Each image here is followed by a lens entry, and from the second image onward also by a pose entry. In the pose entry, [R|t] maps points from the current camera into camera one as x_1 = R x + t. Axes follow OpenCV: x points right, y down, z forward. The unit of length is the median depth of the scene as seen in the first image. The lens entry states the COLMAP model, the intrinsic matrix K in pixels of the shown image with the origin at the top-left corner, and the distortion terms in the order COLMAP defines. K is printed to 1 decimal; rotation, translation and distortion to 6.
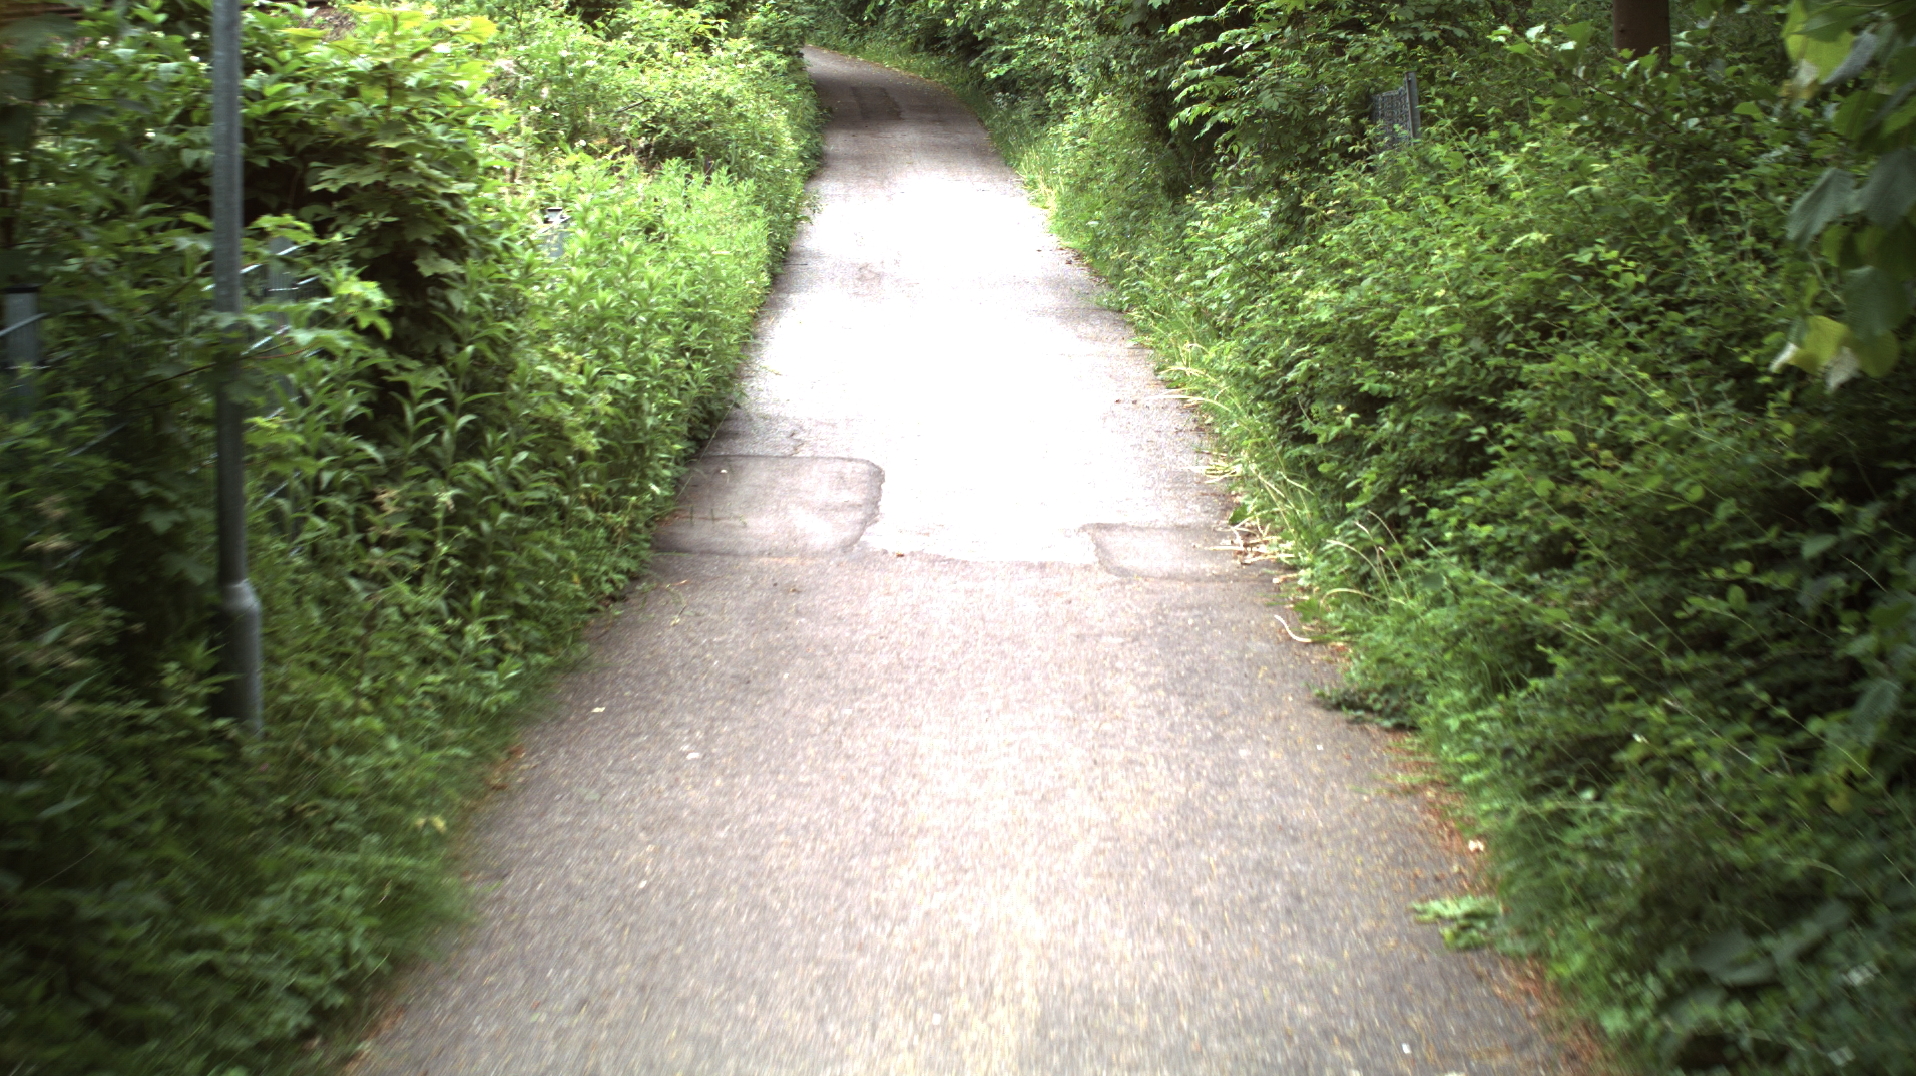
lens RADIAL K [[3339.5, 0, 958.0], [0, 3339.5, 538.0], [0, 0, 1]] dist [-0.270274, 0.232099]
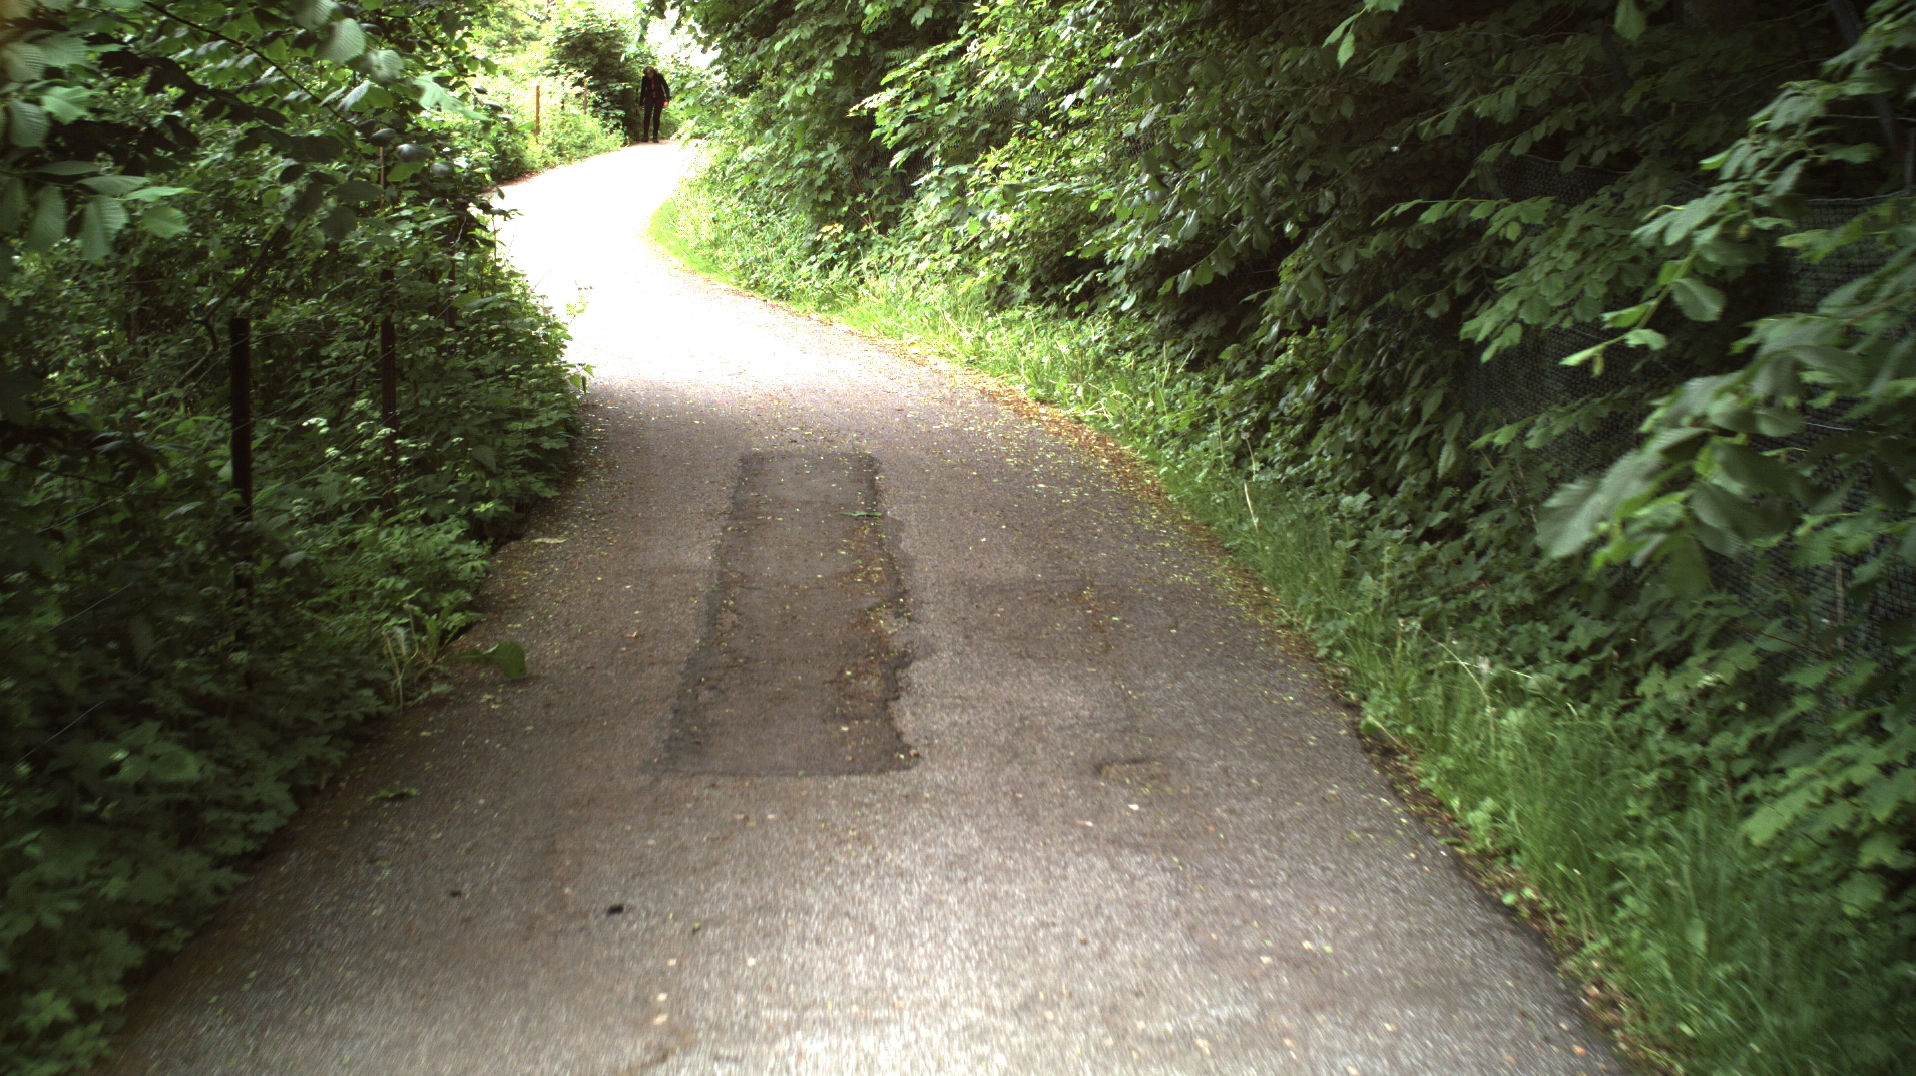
lens RADIAL K [[3339.5, 0, 958.0], [0, 3339.5, 538.0], [0, 0, 1]] dist [-0.270274, 0.232099]
pose [[0.999541, -0.004662, -0.029944, -0.021715], [0.002563, 0.997559, -0.069782, -0.290878], [0.030196, 0.069673, 0.997113, 1.947434]]
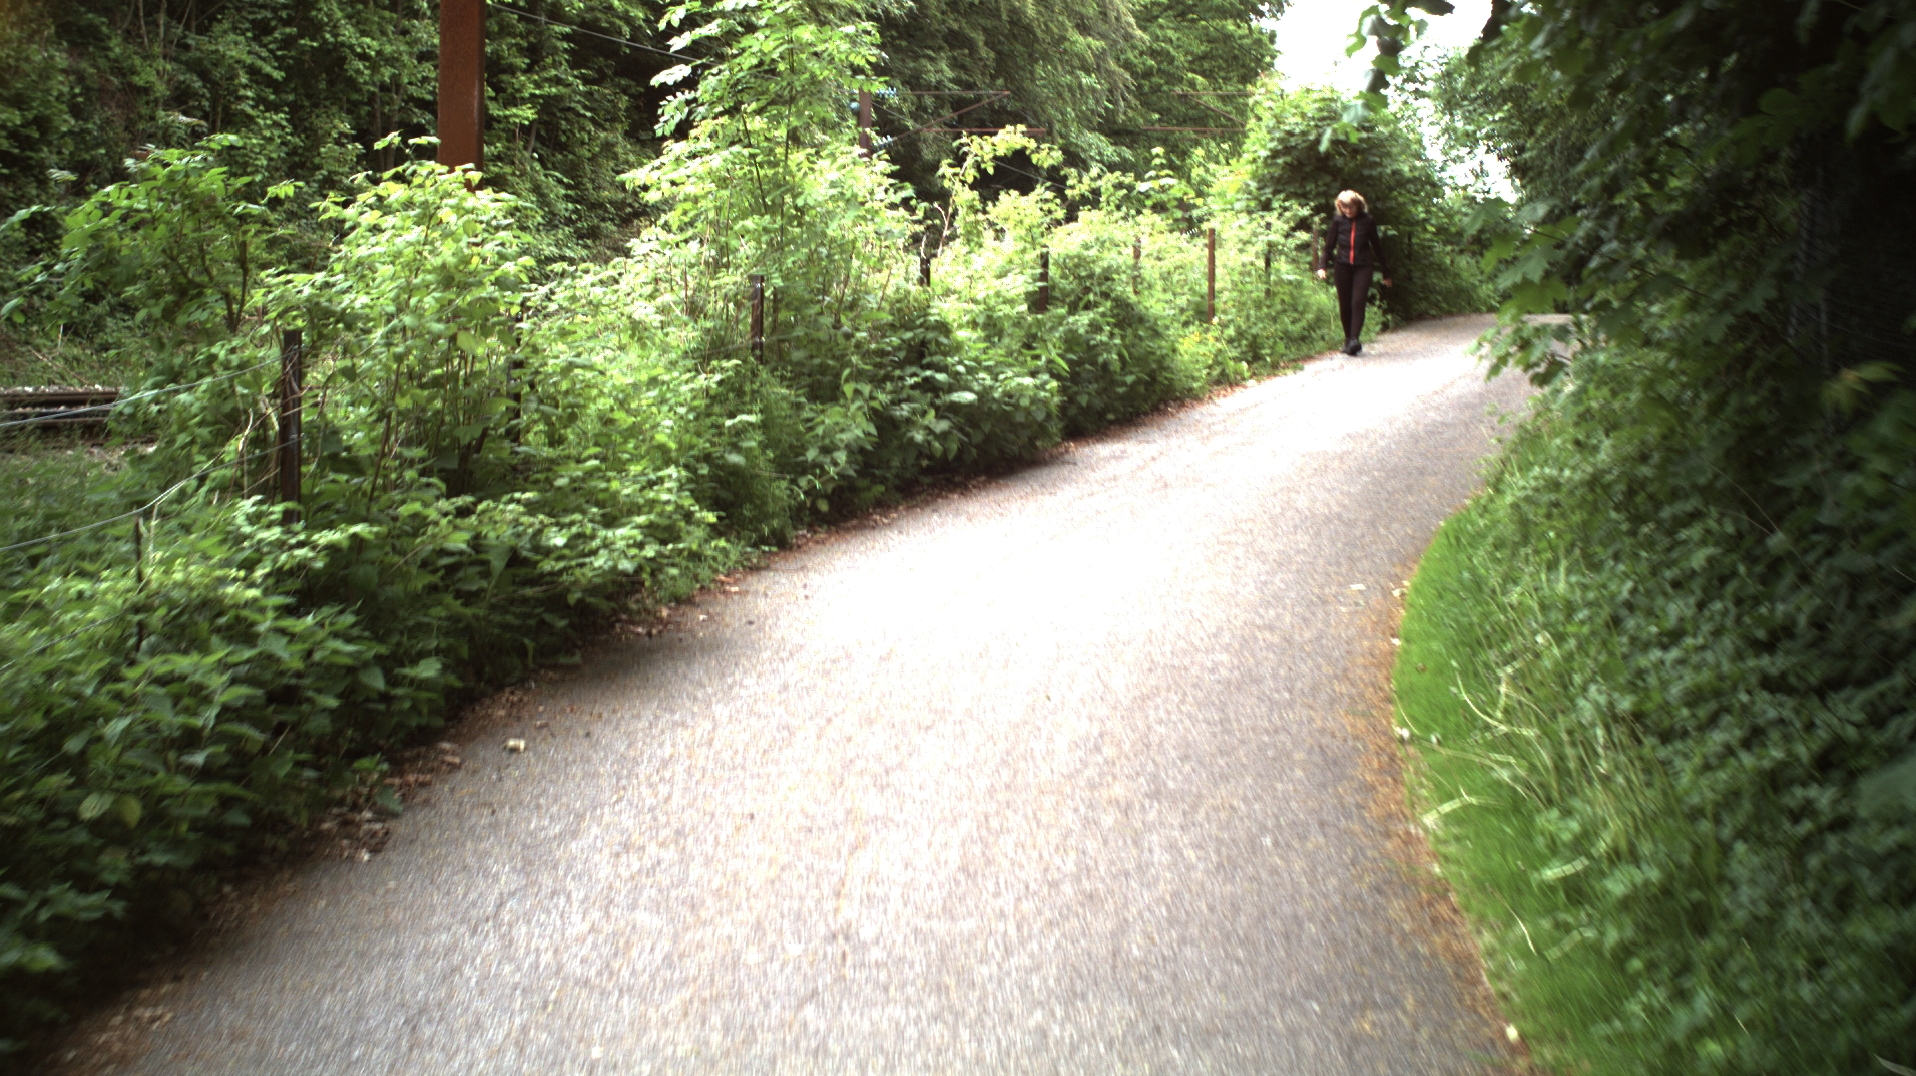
lens RADIAL K [[3339.5, 0, 958.0], [0, 3339.5, 538.0], [0, 0, 1]] dist [-0.270274, 0.232099]
pose [[0.964892, 0.000845, -0.262646, -0.136344], [-0.031227, 0.993271, -0.111524, -0.489538], [0.260785, 0.115810, 0.958425, 2.912685]]
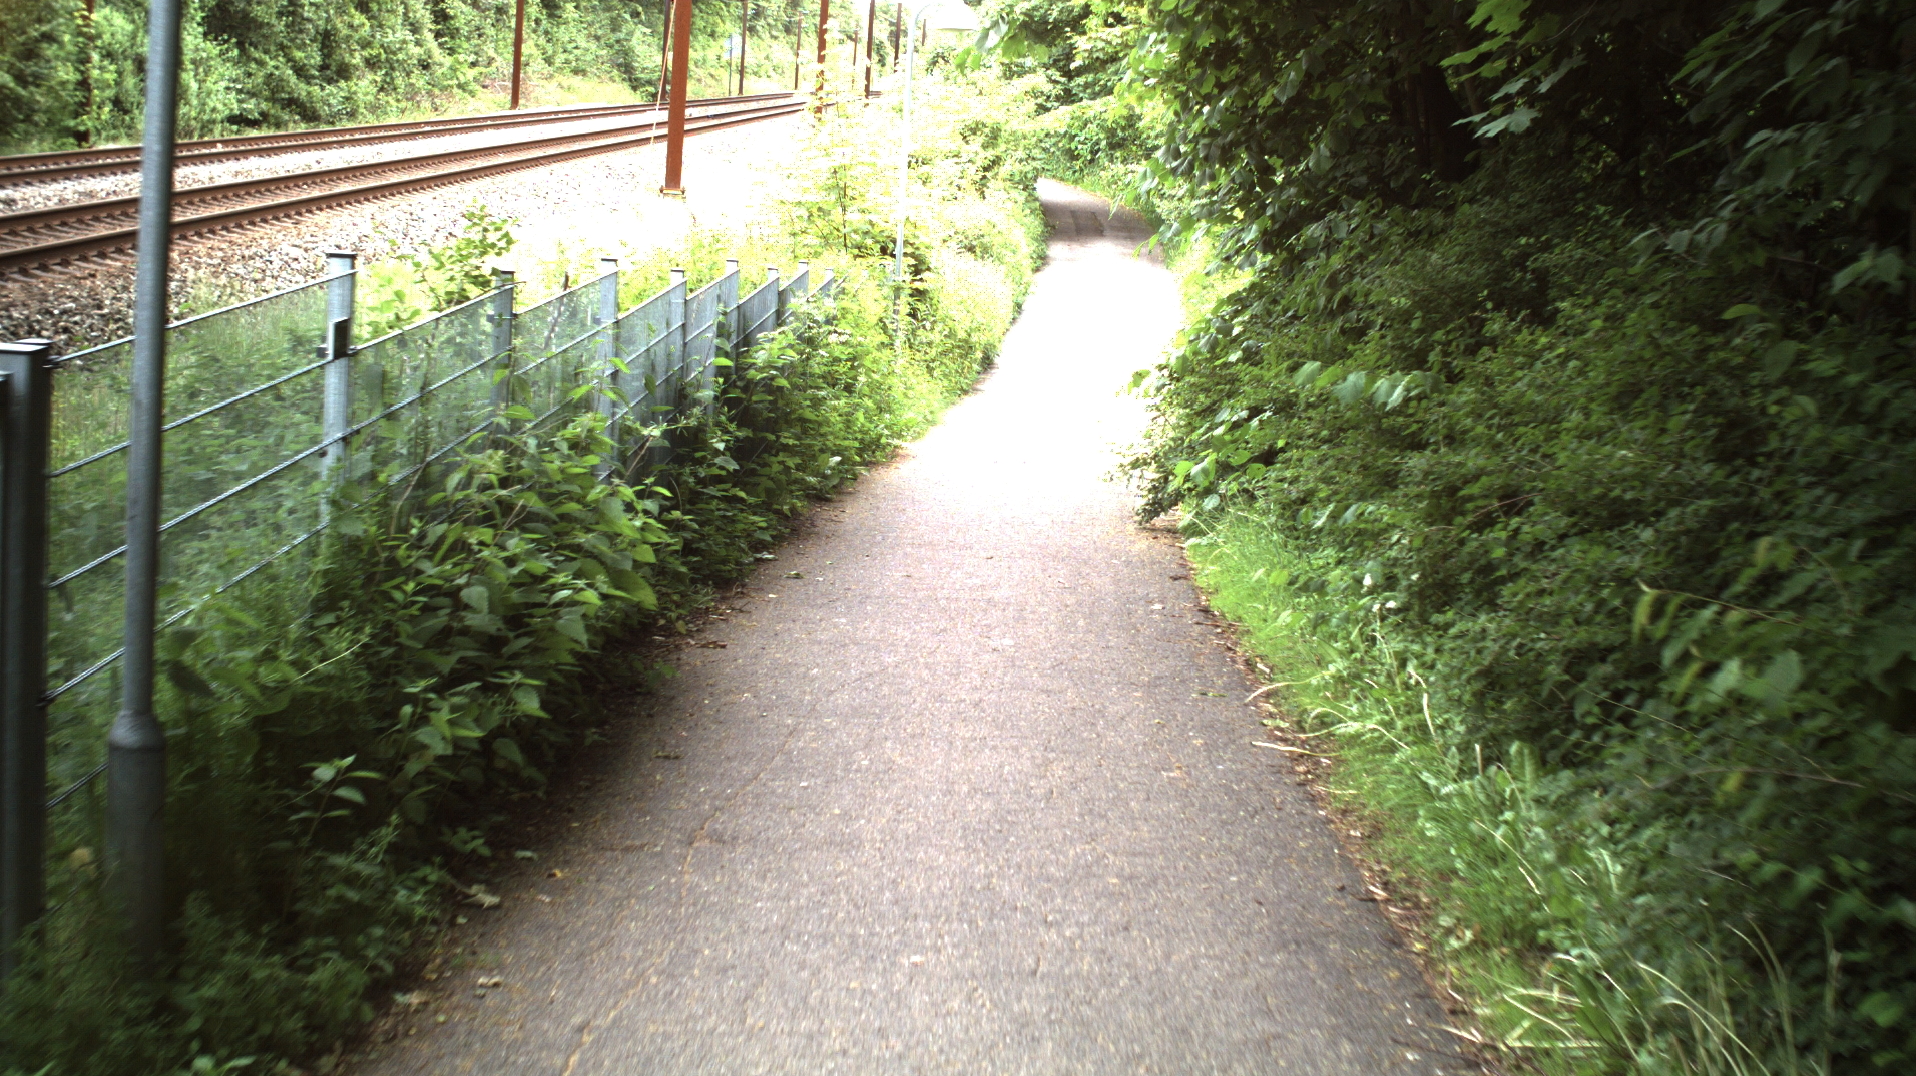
lens RADIAL K [[3339.5, 0, 958.0], [0, 3339.5, 538.0], [0, 0, 1]] dist [-0.270274, 0.232099]
pose [[0.996846, 0.044116, -0.065971, 0.047923], [-0.046244, 0.998447, -0.031078, 0.117372], [0.064498, 0.034031, 0.997337, -0.975073]]
